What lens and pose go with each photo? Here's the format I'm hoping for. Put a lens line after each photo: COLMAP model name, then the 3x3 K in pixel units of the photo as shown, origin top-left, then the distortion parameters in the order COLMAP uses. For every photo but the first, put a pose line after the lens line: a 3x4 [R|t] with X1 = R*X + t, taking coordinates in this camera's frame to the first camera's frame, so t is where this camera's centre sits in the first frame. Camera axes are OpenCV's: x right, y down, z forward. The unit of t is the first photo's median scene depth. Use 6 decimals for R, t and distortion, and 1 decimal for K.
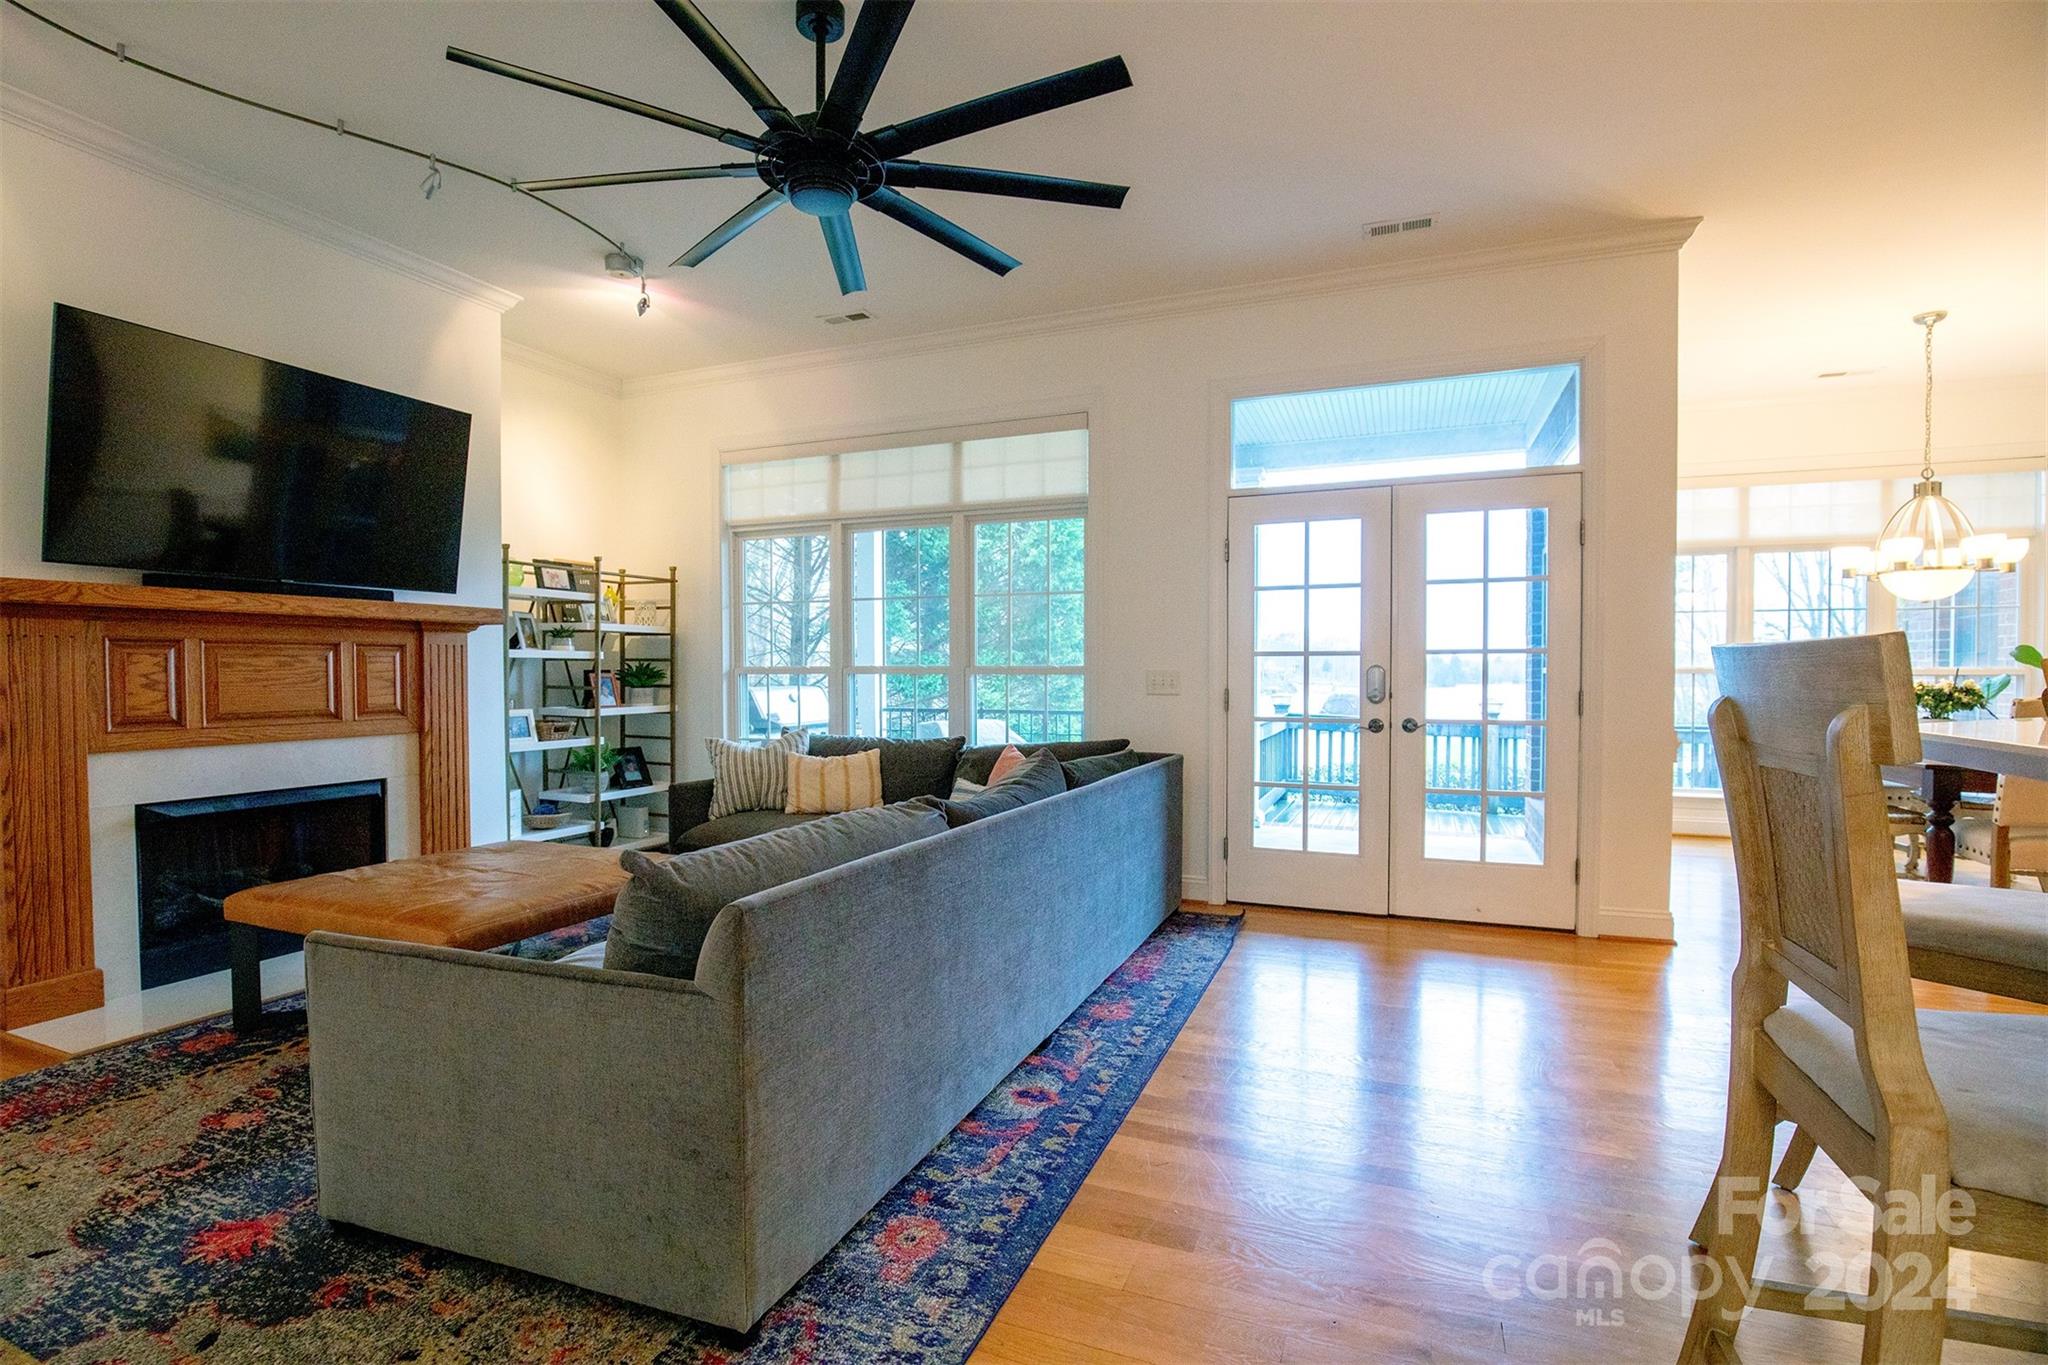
lens RADIAL K [[952.4, 0, 1017.8], [0, 952.4, 683.8], [0, 0, 1]] dist [-0.012316, 0.000323]
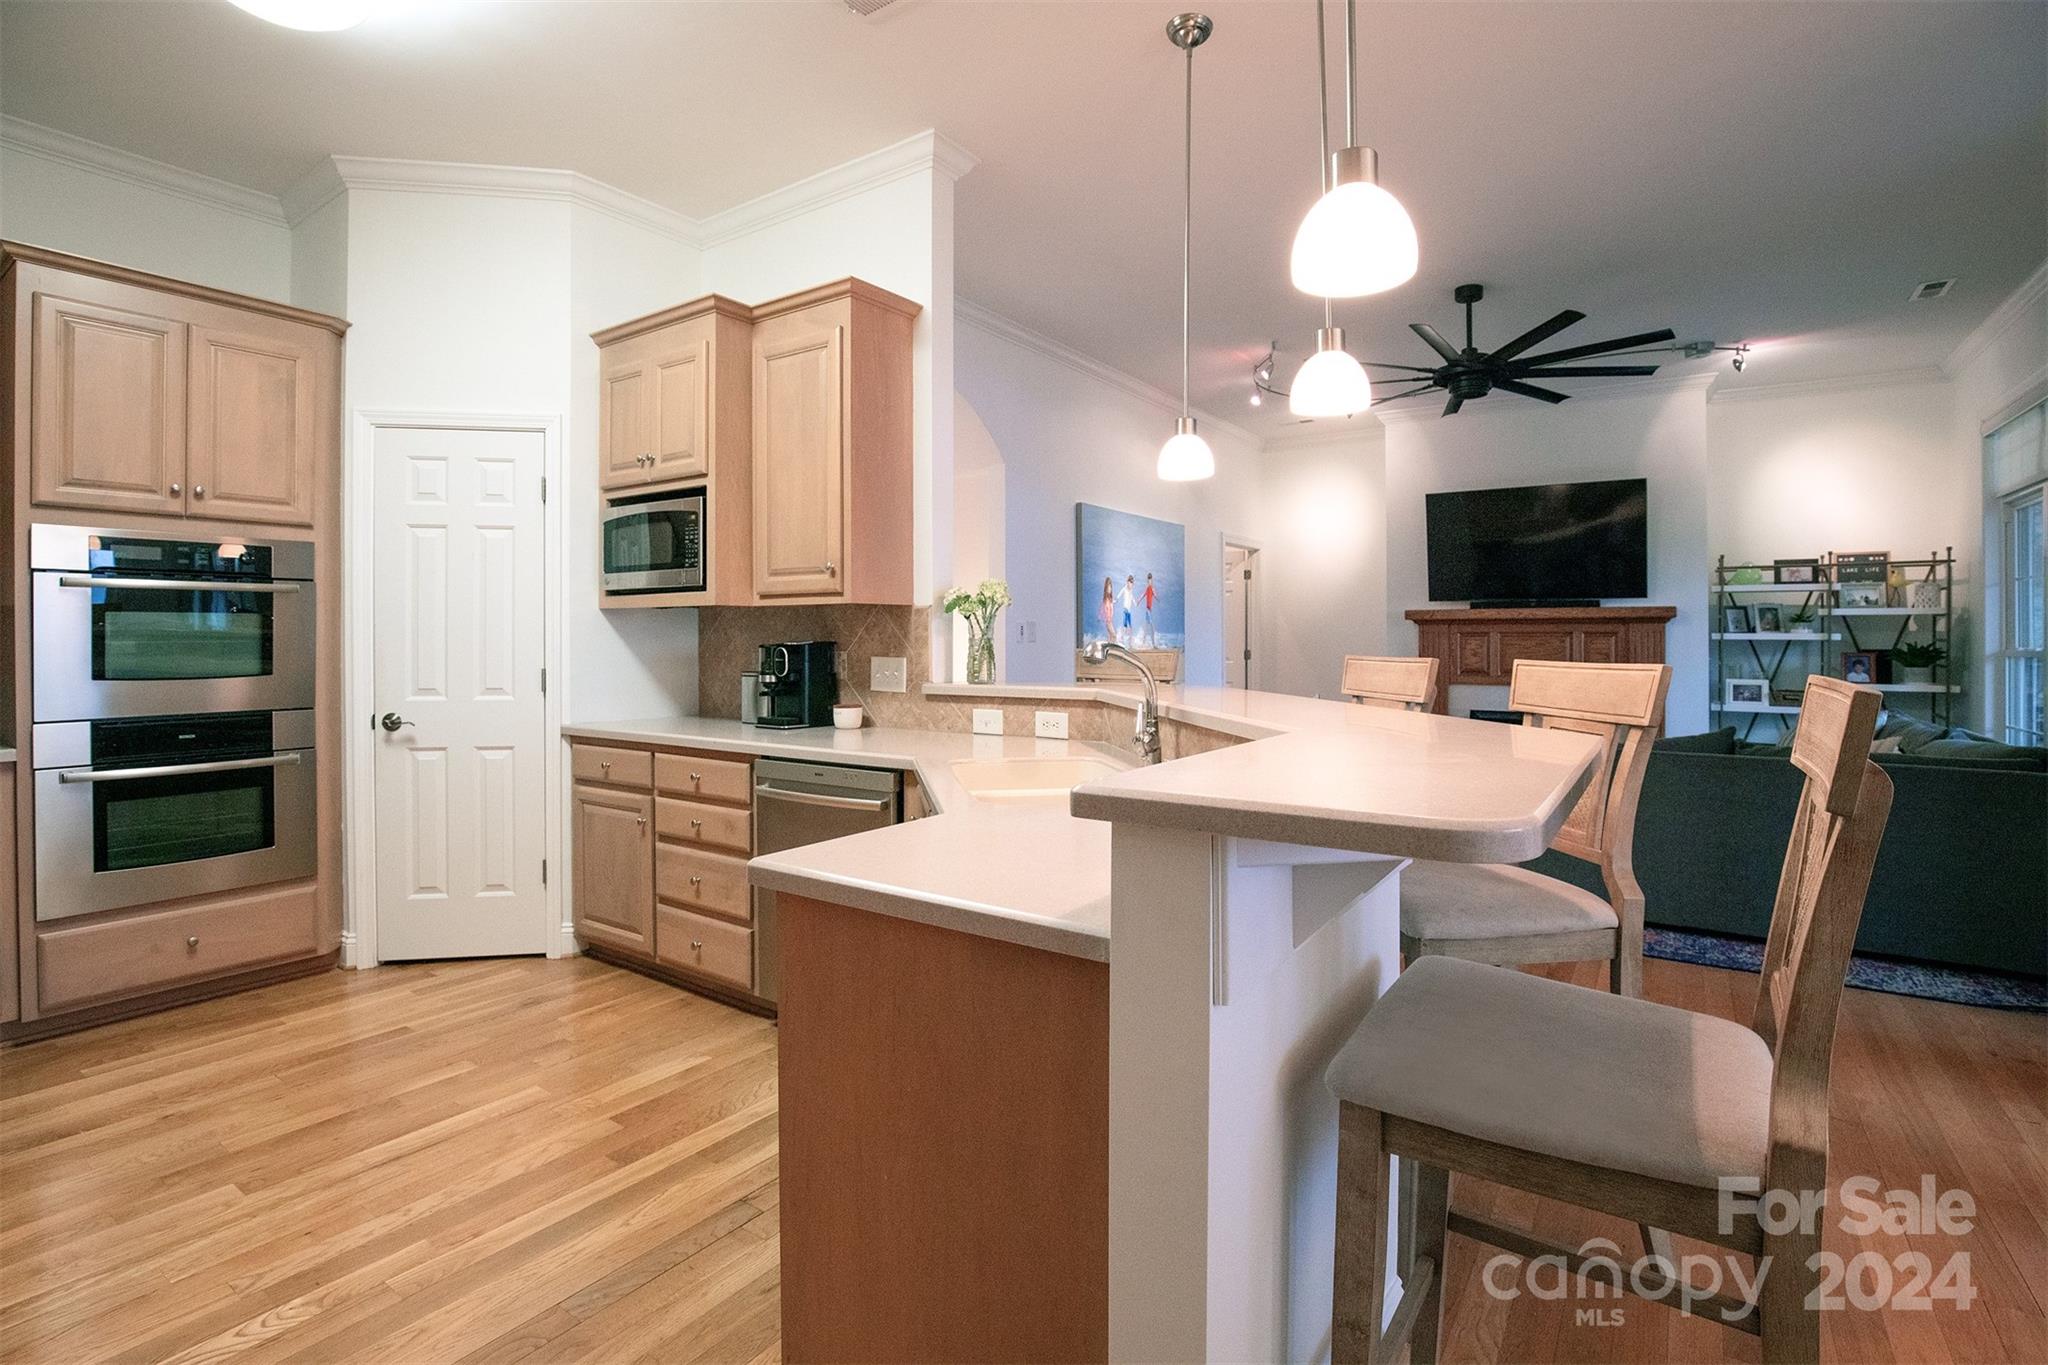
lens RADIAL K [[952.4, 0, 1040.1], [0, 952.4, 637.5], [0, 0, 1]] dist [-0.012316, 0.000323]
pose [[-0.188734, 0.002990, -0.982024, 1.065140], [-0.016534, 0.999844, 0.006222, -0.025624], [0.981889, 0.017411, -0.188655, 0.337699]]
